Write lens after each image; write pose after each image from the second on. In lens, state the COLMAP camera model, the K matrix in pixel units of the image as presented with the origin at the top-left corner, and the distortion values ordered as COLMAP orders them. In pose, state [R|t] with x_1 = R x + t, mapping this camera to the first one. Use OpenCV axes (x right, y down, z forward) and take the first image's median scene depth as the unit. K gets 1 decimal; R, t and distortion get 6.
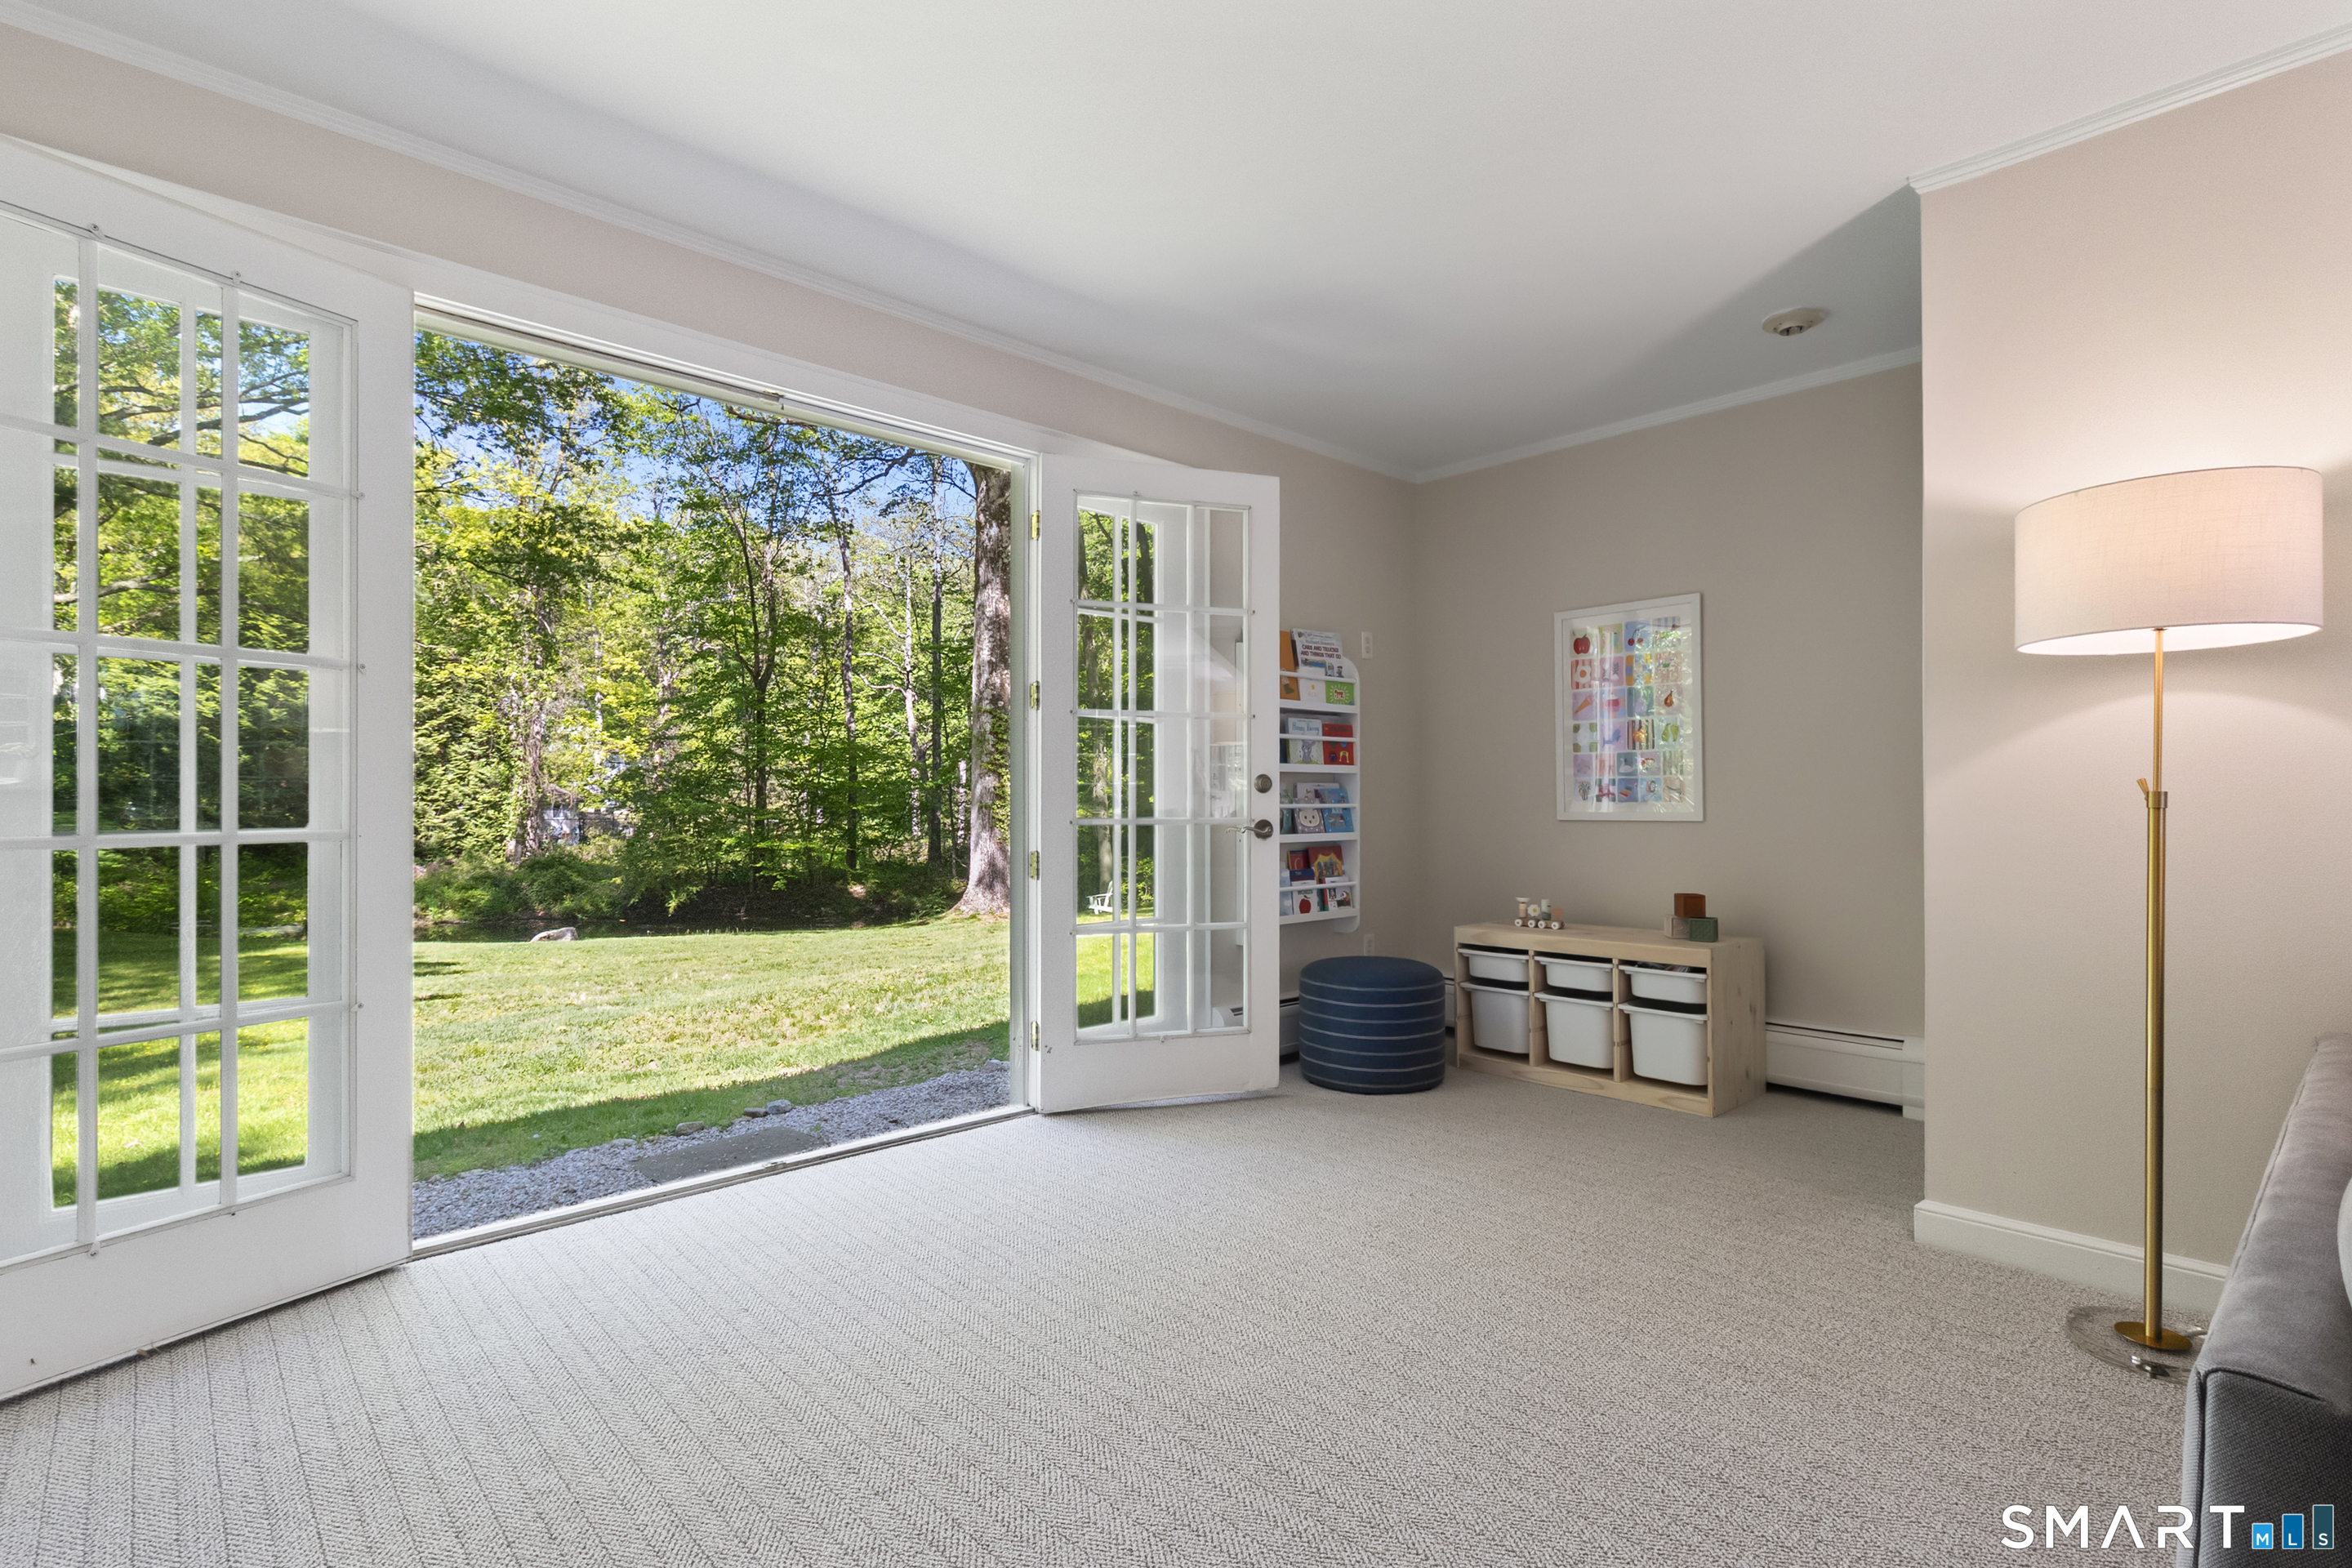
lens RADIAL K [[1126.0, 0, 1171.4], [0, 1126.0, 796.9], [0, 0, 1]] dist [0.000838, 0.000222]
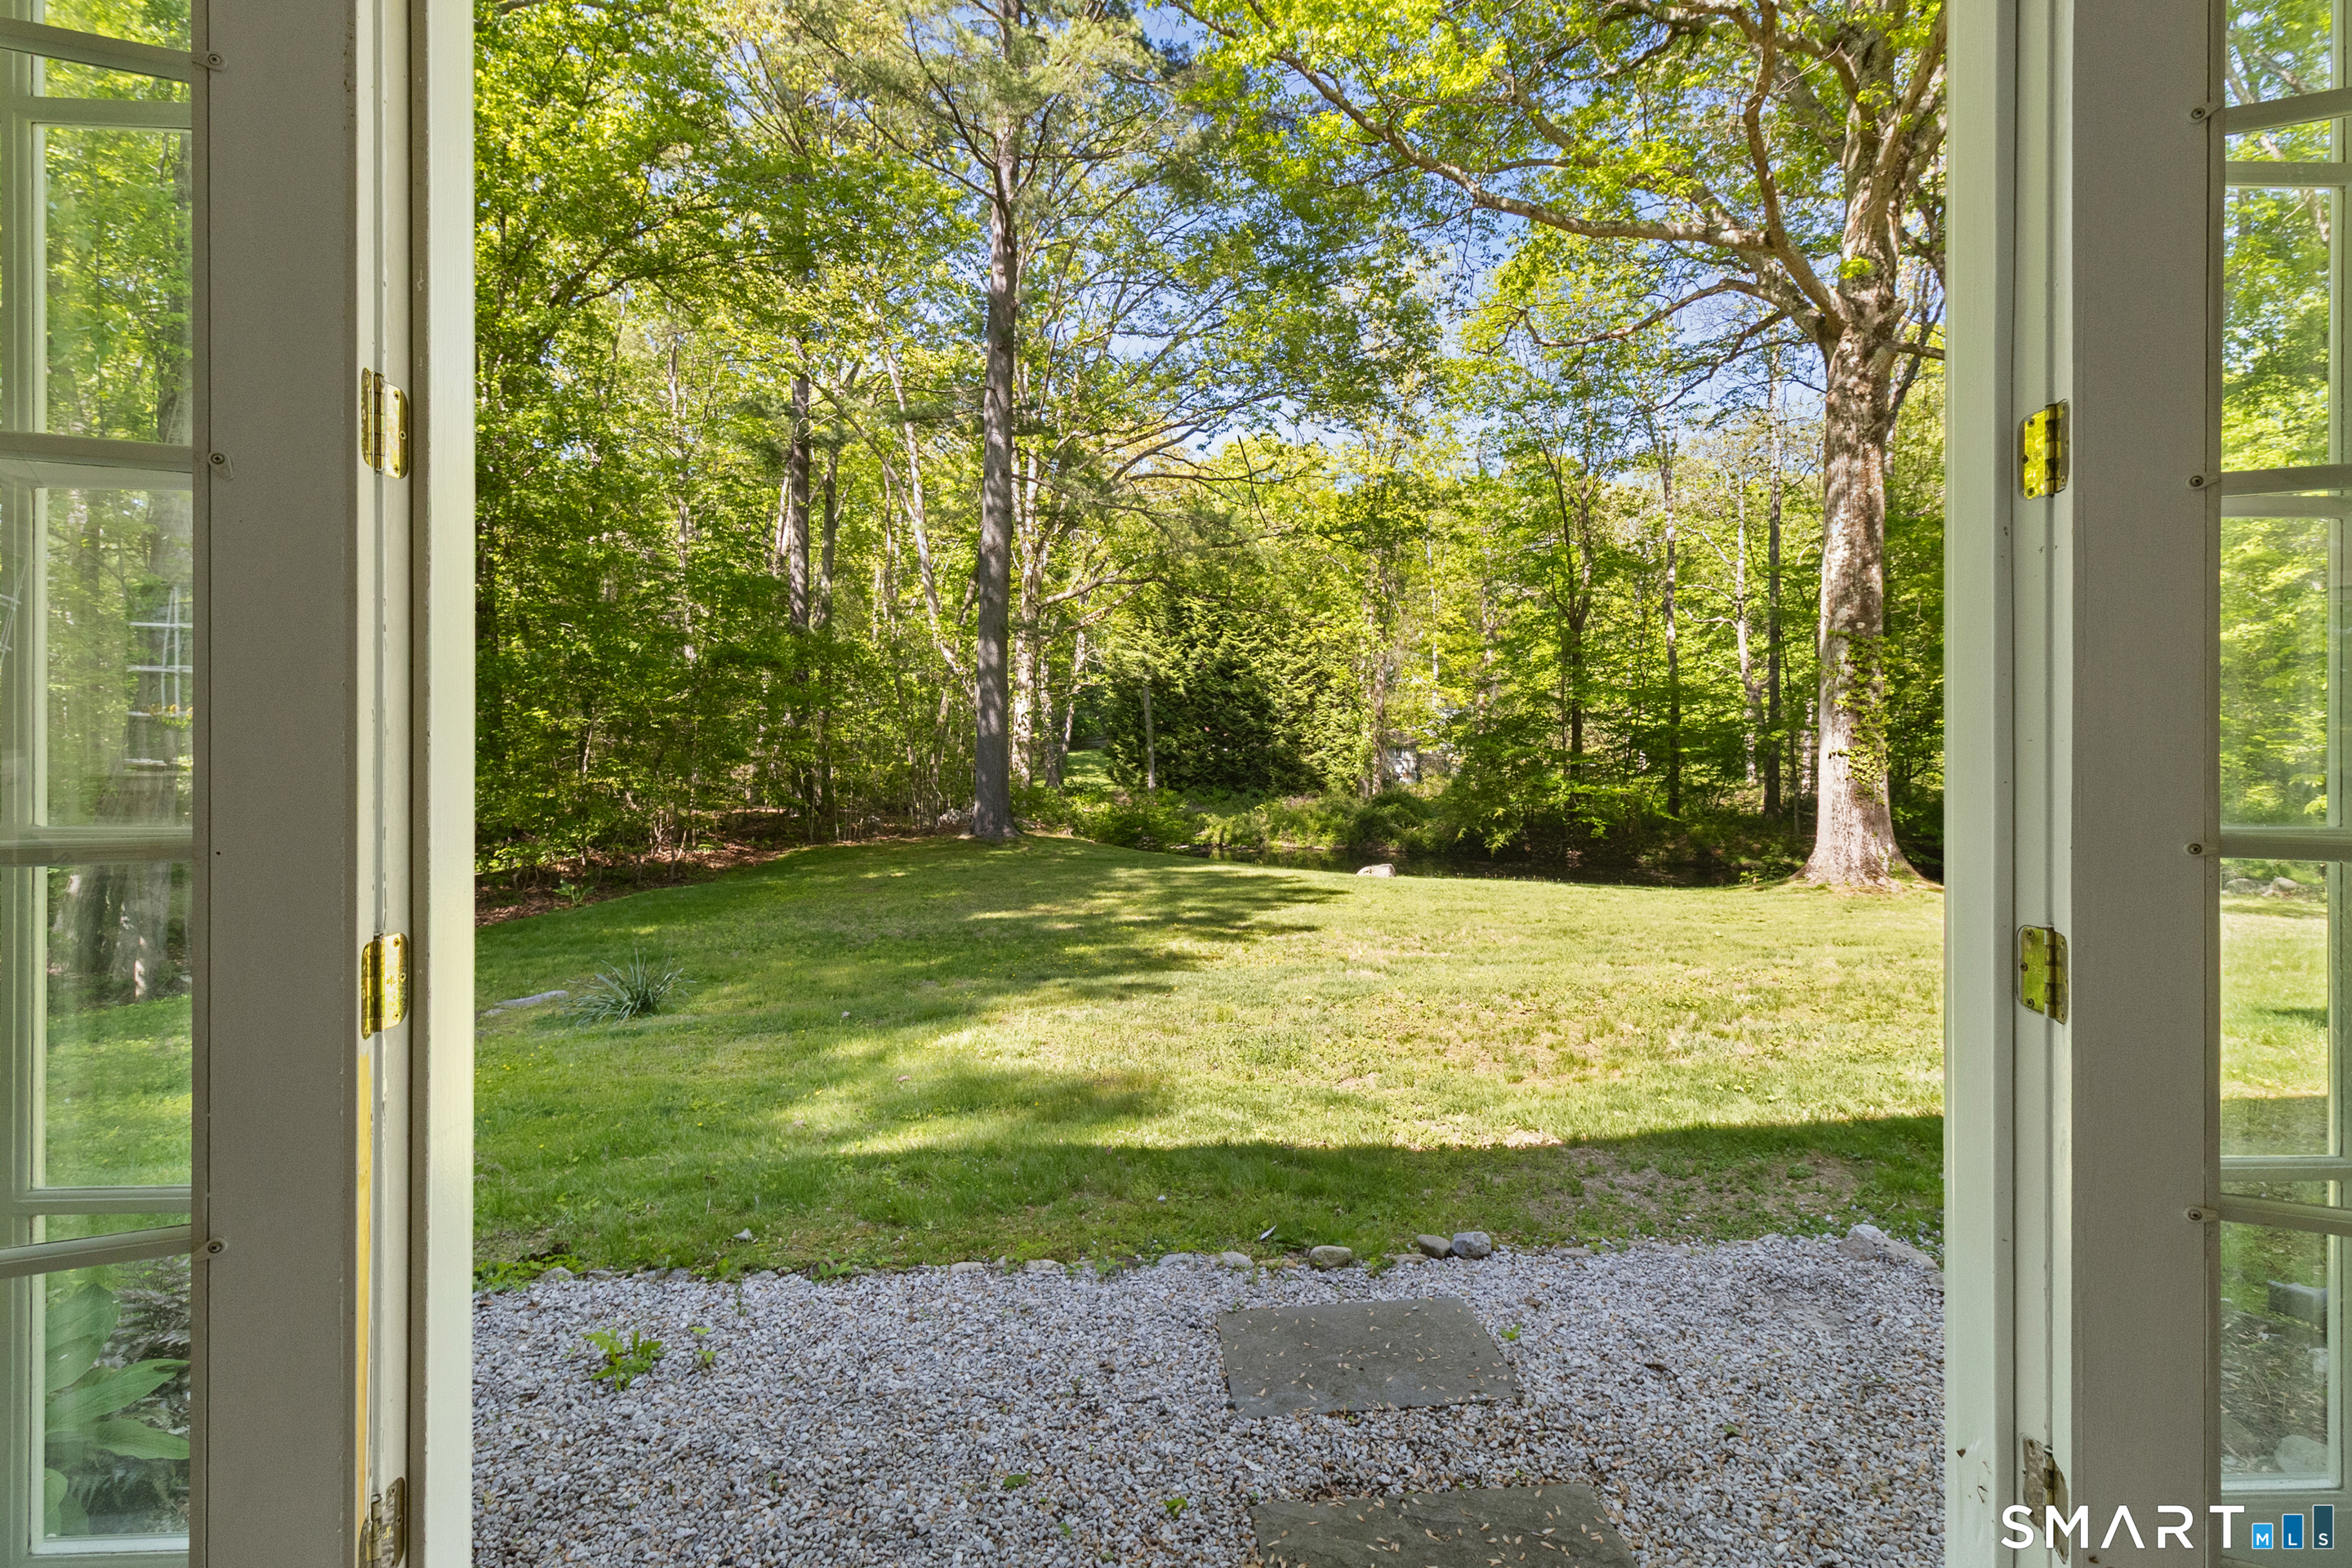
lens RADIAL K [[1104.2, 0, 1183.7], [0, 1104.2, 744.2], [0, 0, 1]] dist [-0.001101, -0.000010]
pose [[0.765938, 0.002913, -0.642908, -0.008071], [-0.000327, 0.999991, 0.004141, -0.000533], [0.642914, -0.002962, 0.765932, 0.044730]]
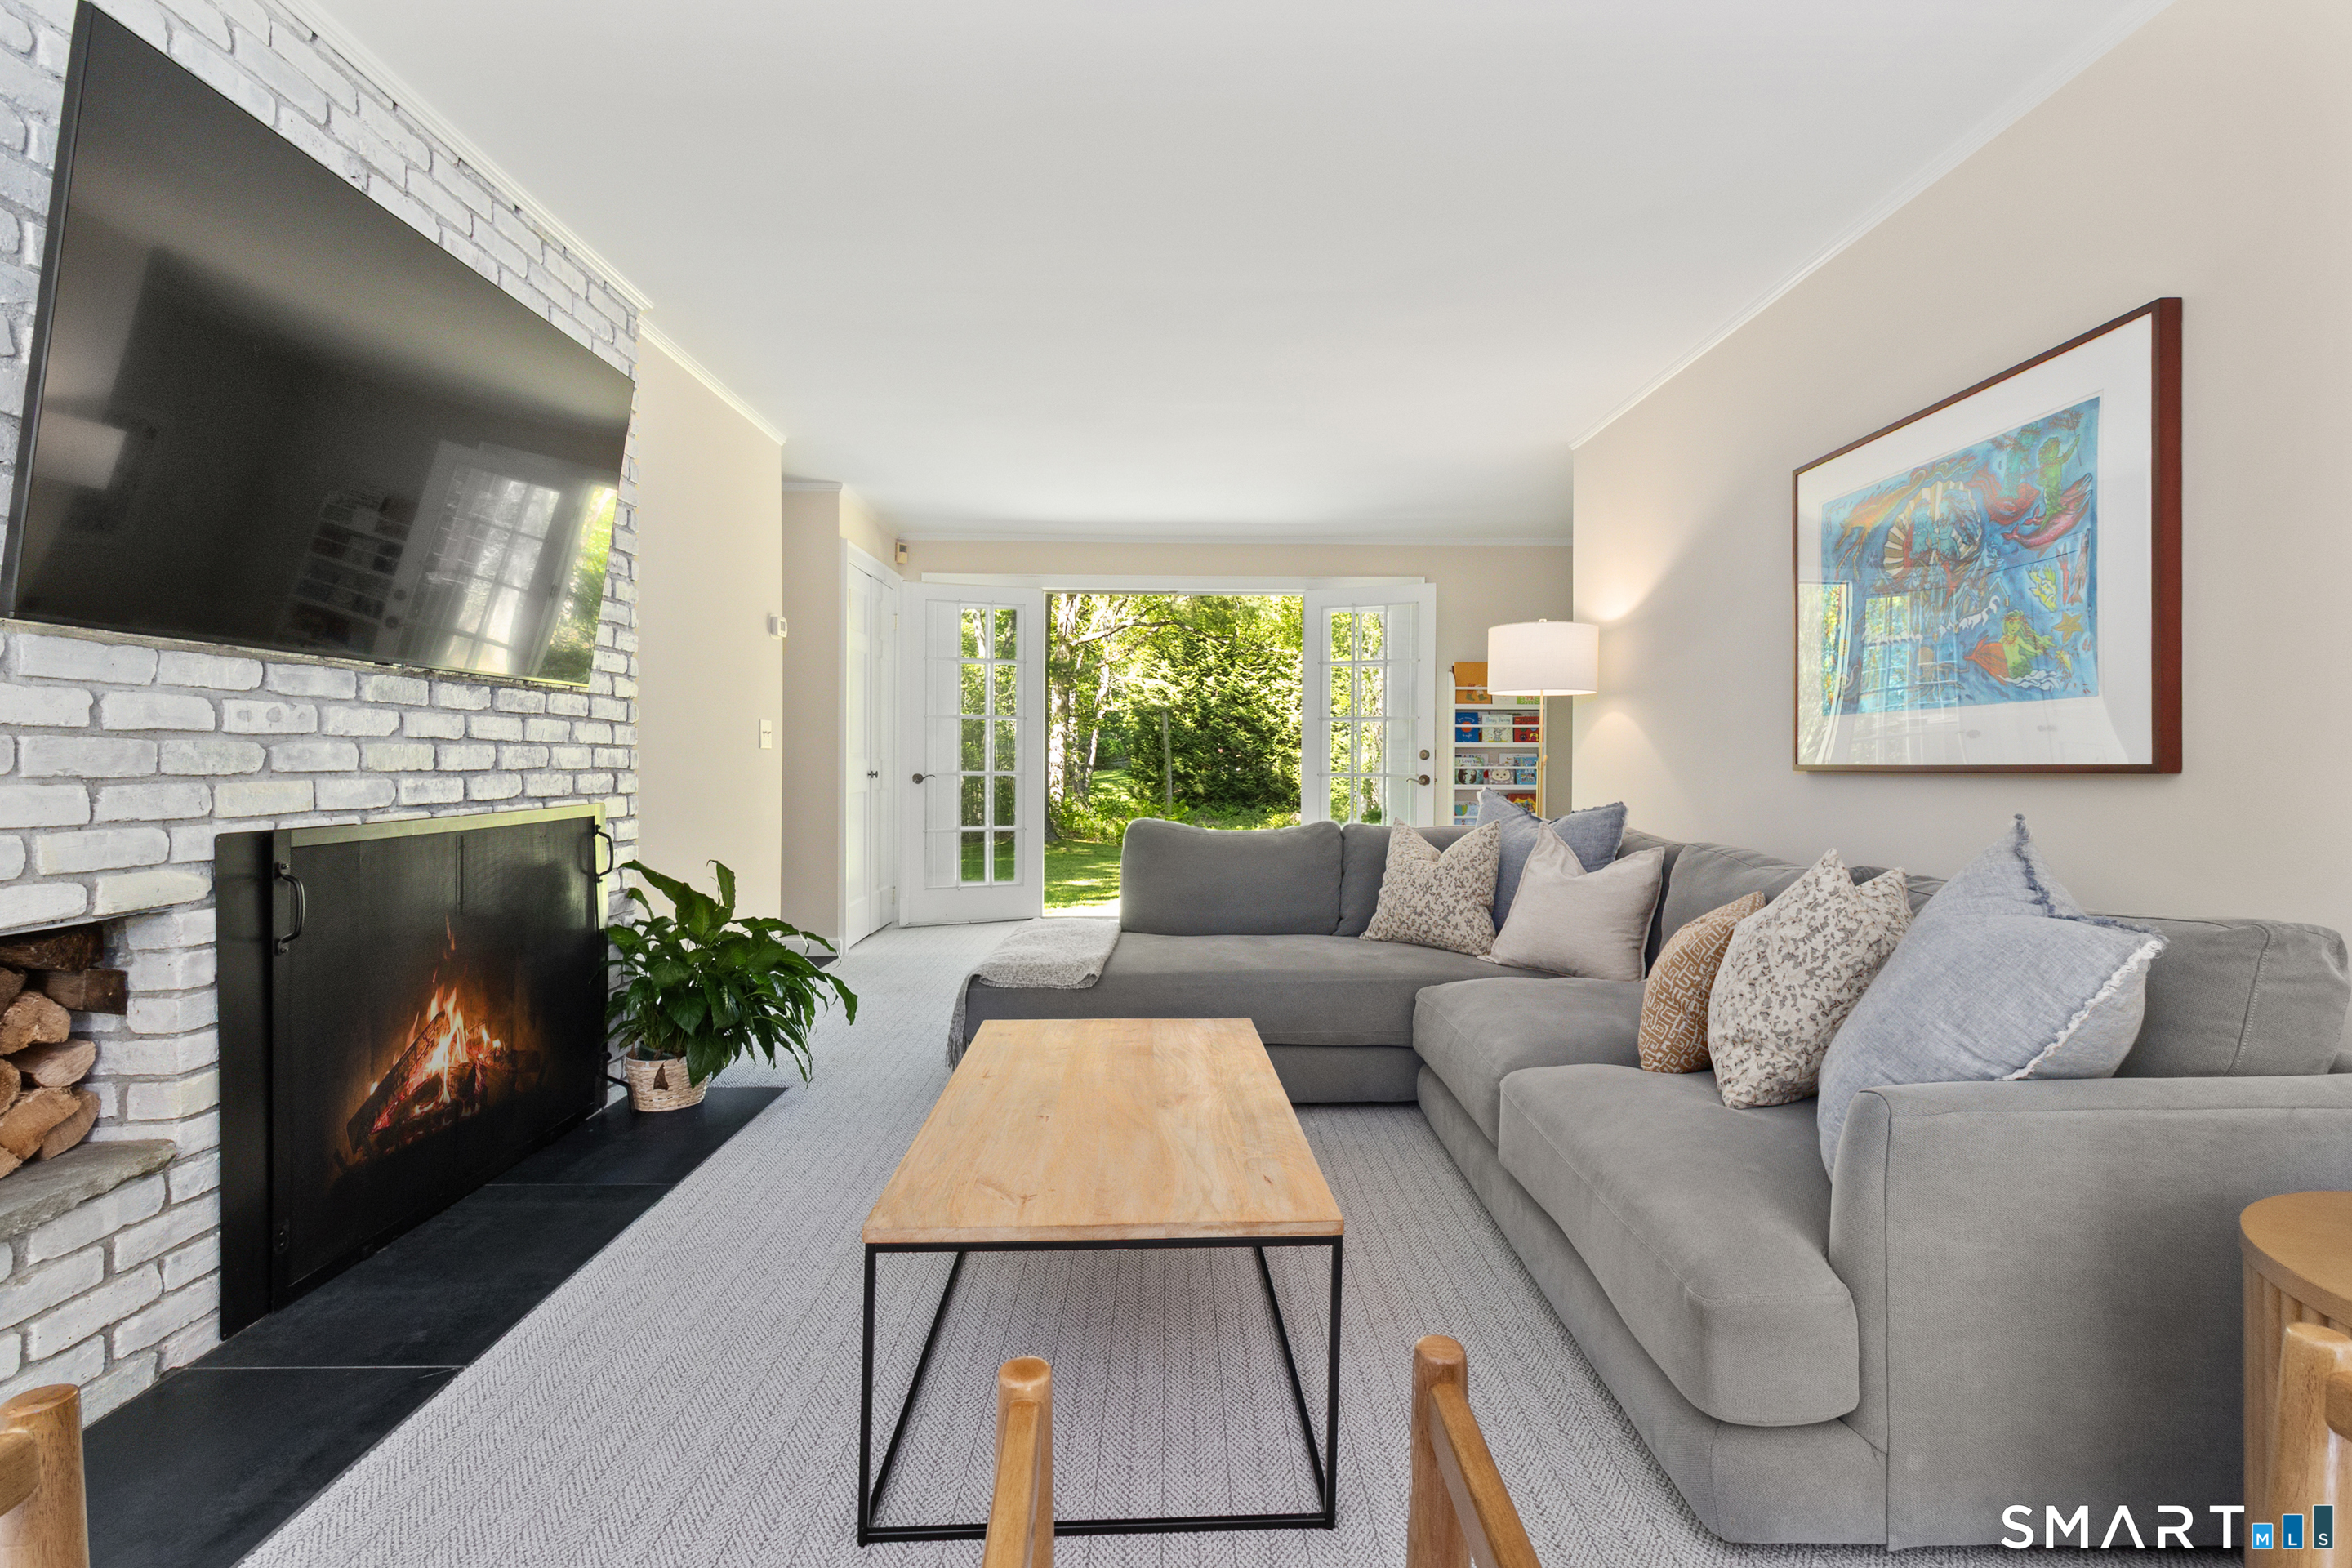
lens RADIAL K [[1104.2, 0, 1183.7], [0, 1104.2, 744.2], [0, 0, 1]] dist [-0.001101, -0.000010]
pose [[0.751482, -0.010555, -0.659669, 0.102902], [0.000545, 0.999882, -0.015378, -0.000253], [0.659754, 0.011197, 0.751399, -0.062367]]
